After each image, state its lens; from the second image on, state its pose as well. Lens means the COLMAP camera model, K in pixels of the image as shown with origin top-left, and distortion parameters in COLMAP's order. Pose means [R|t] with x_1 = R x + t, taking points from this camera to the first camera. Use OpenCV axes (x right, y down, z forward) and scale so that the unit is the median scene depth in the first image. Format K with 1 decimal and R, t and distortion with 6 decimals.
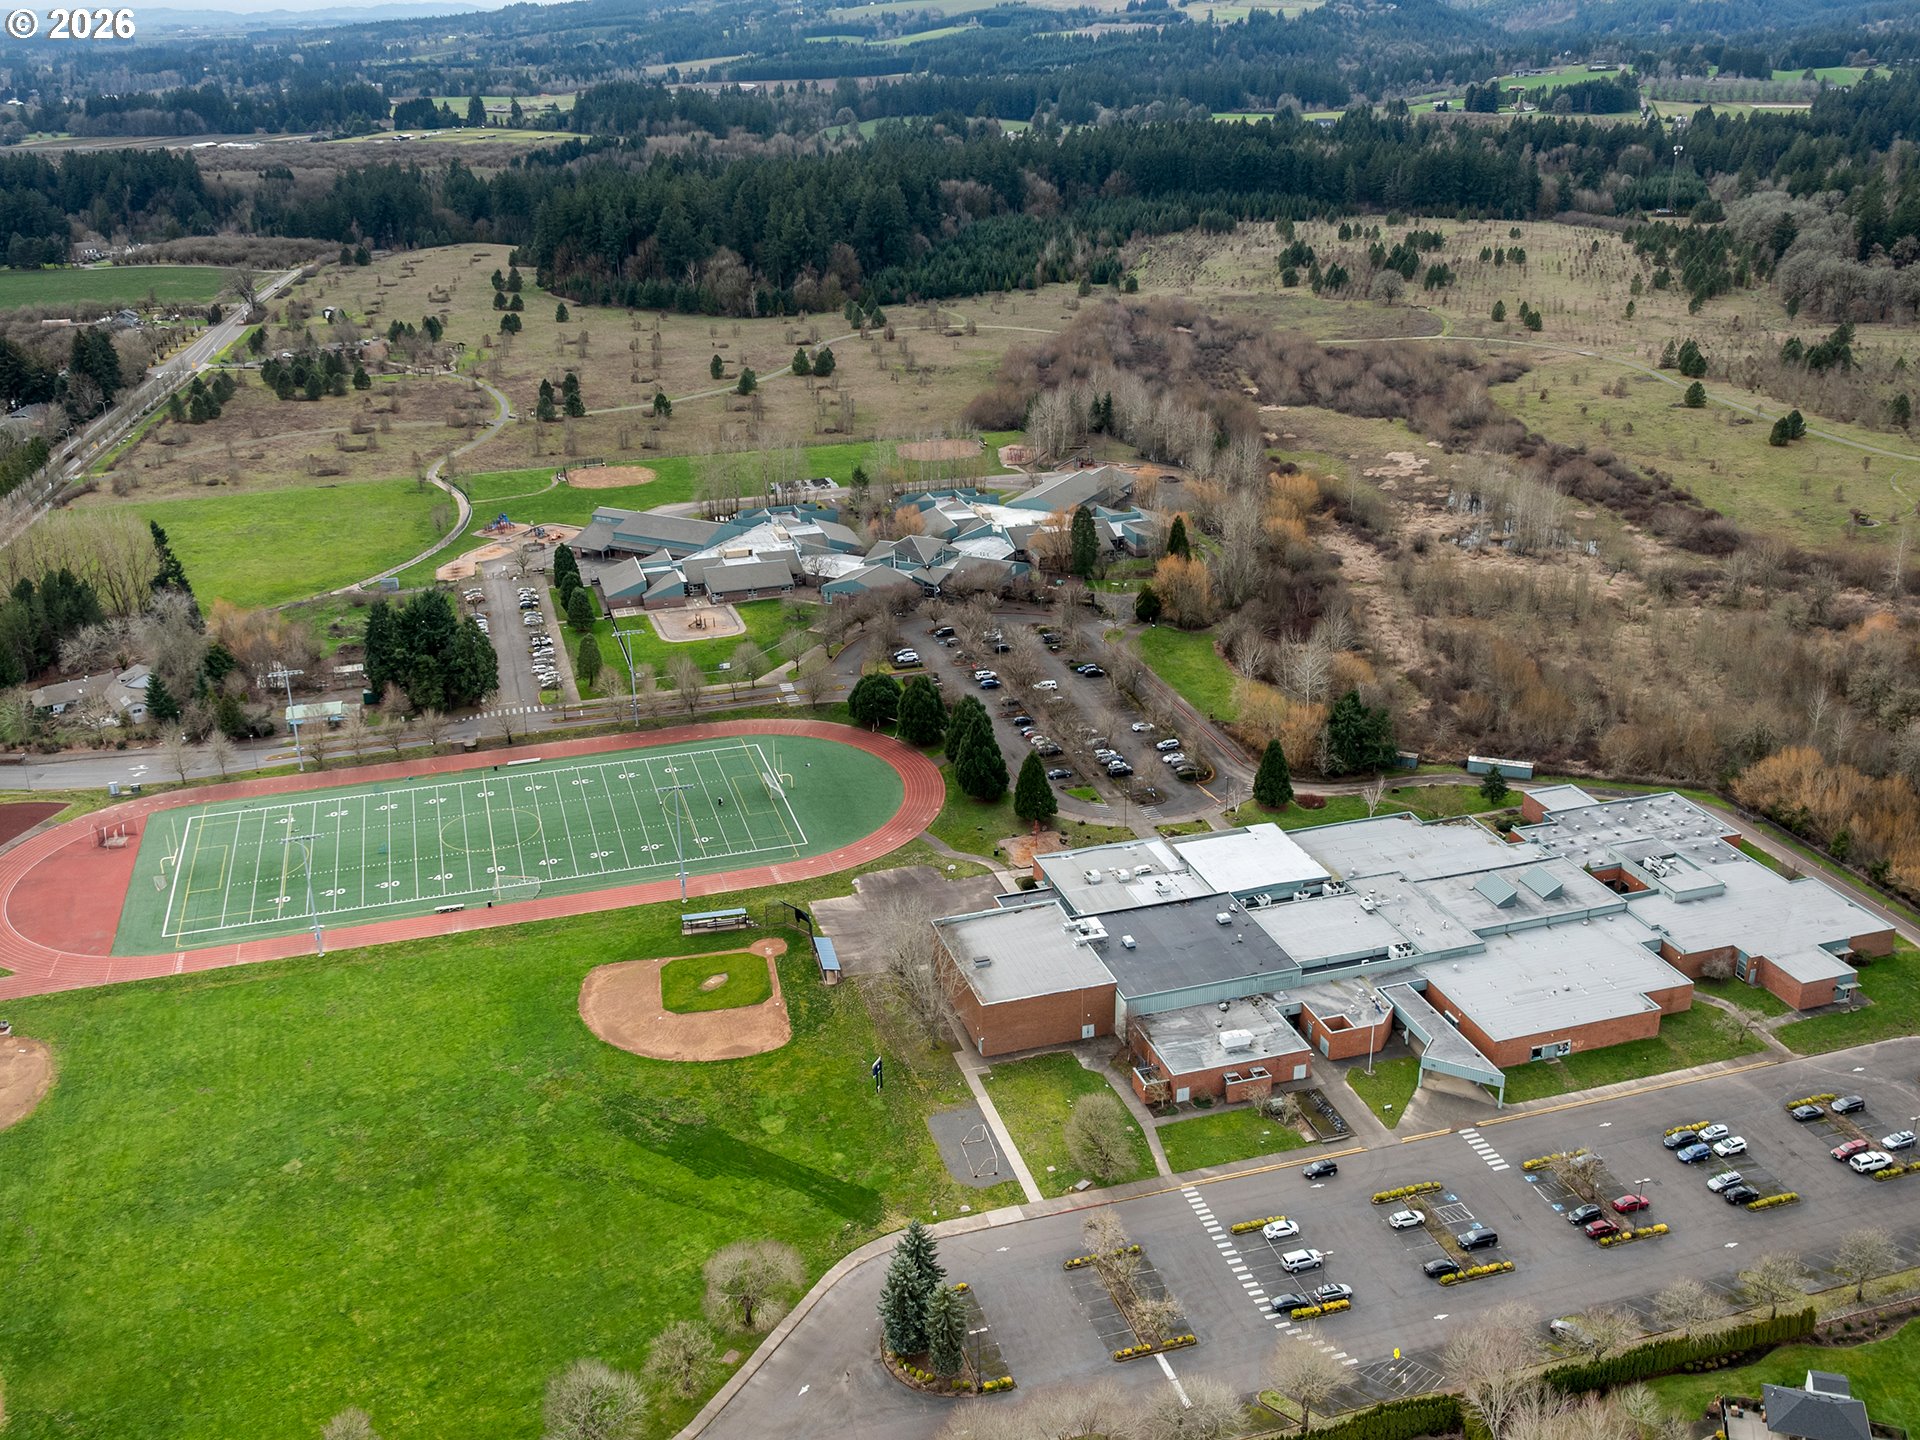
lens RADIAL K [[1808.6, 0, 960.0], [0, 1808.6, 720.0], [0, 0, 1]] dist [-0.007599, -0.025380]
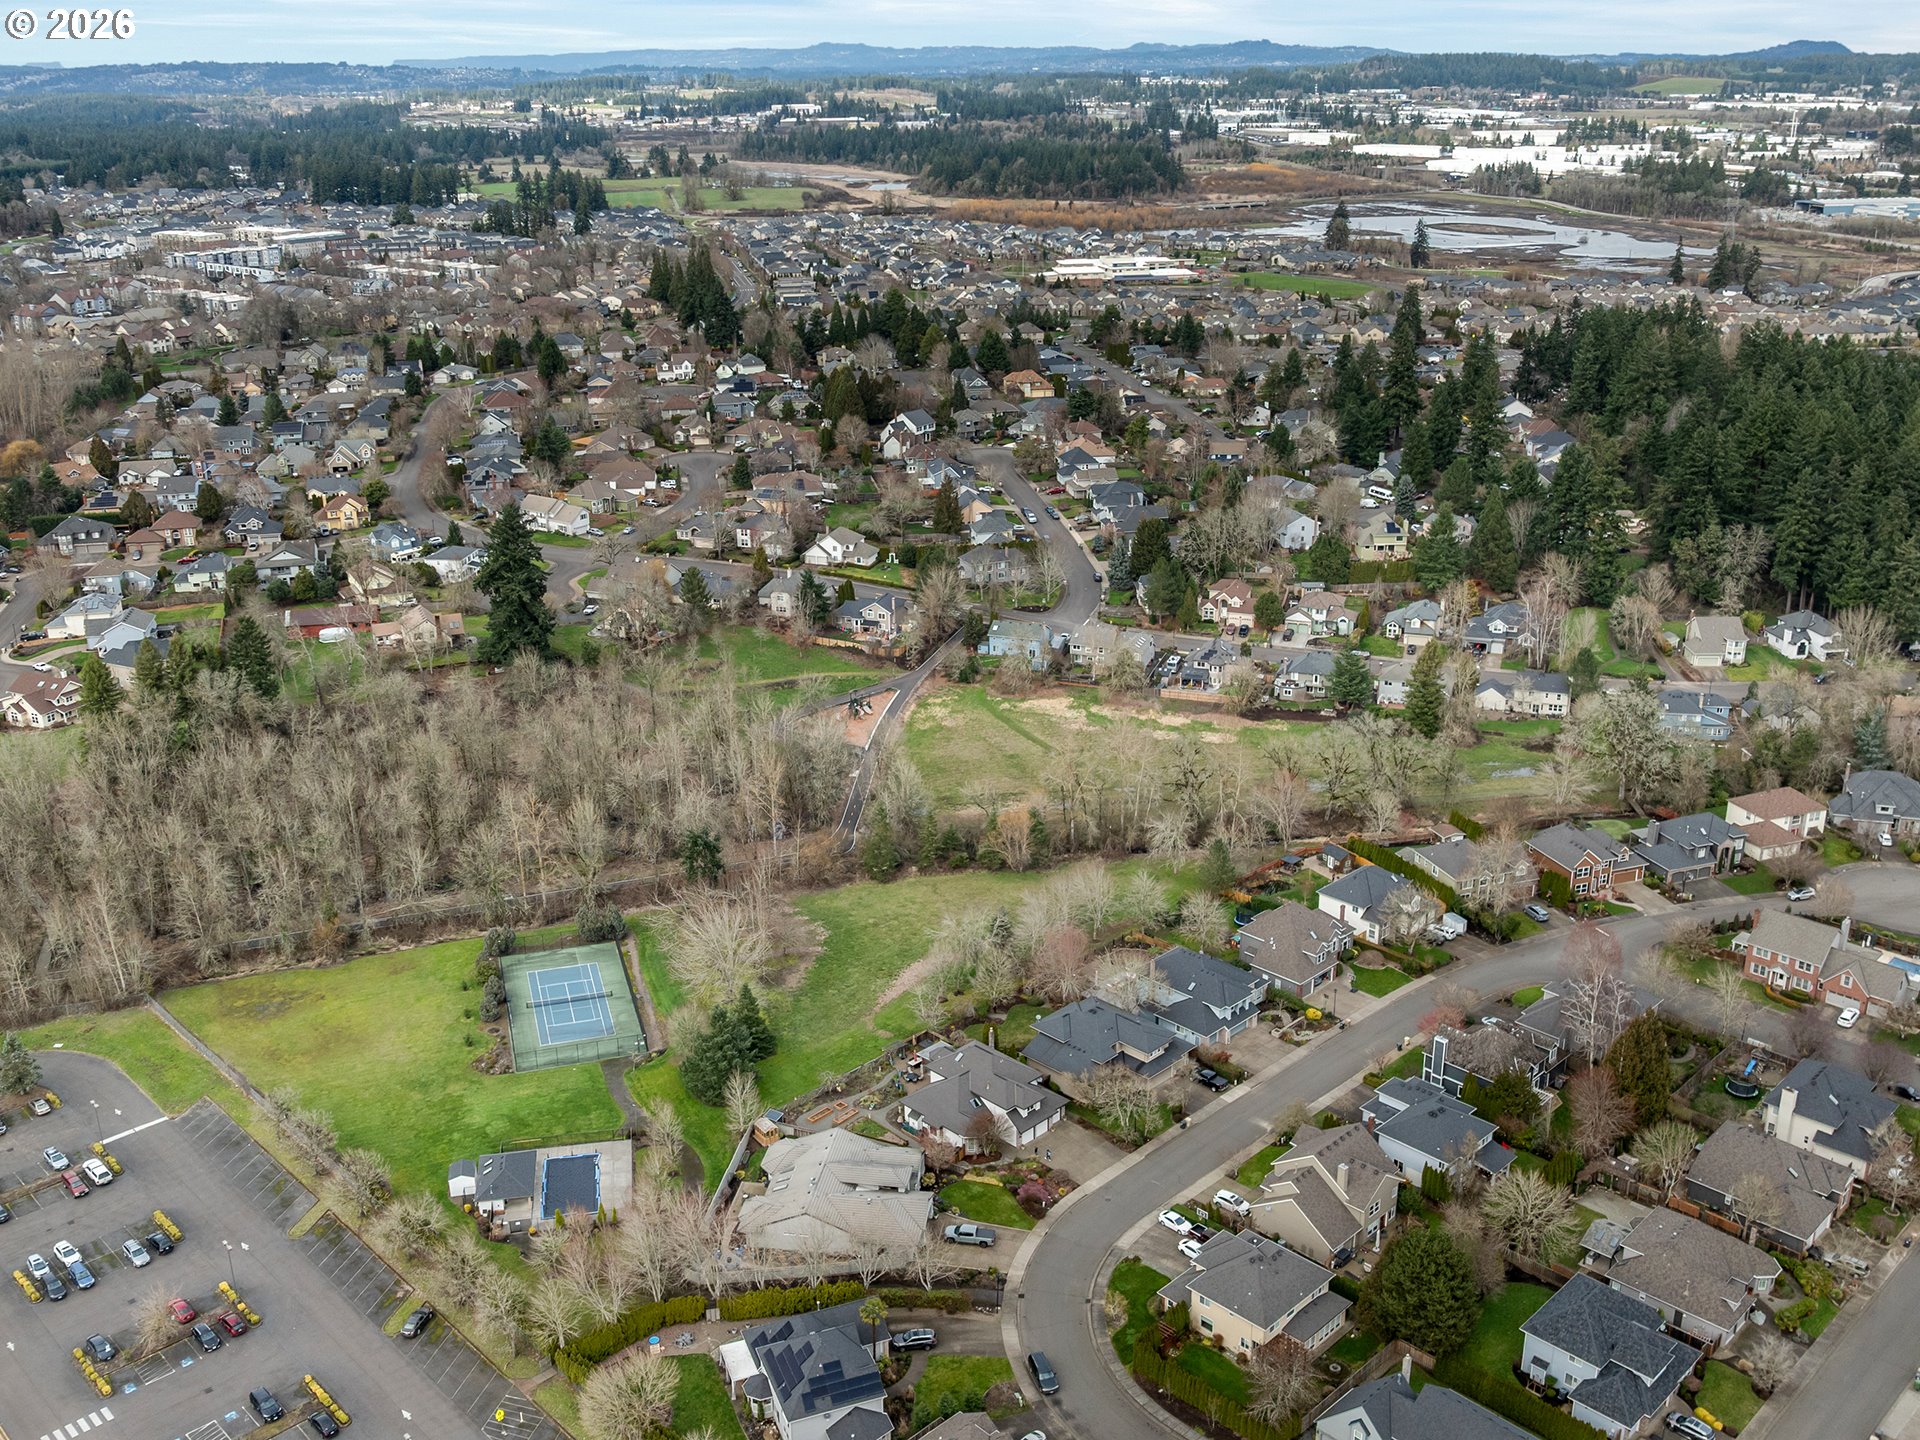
lens RADIAL K [[1808.6, 0, 960.0], [0, 1808.6, 720.0], [0, 0, 1]] dist [-0.007599, -0.025380]
pose [[-0.454306, -0.286655, 0.843466, -0.419320], [0.349268, 0.813697, 0.464660, -0.222419], [-0.819523, 0.505693, -0.269548, 0.668944]]
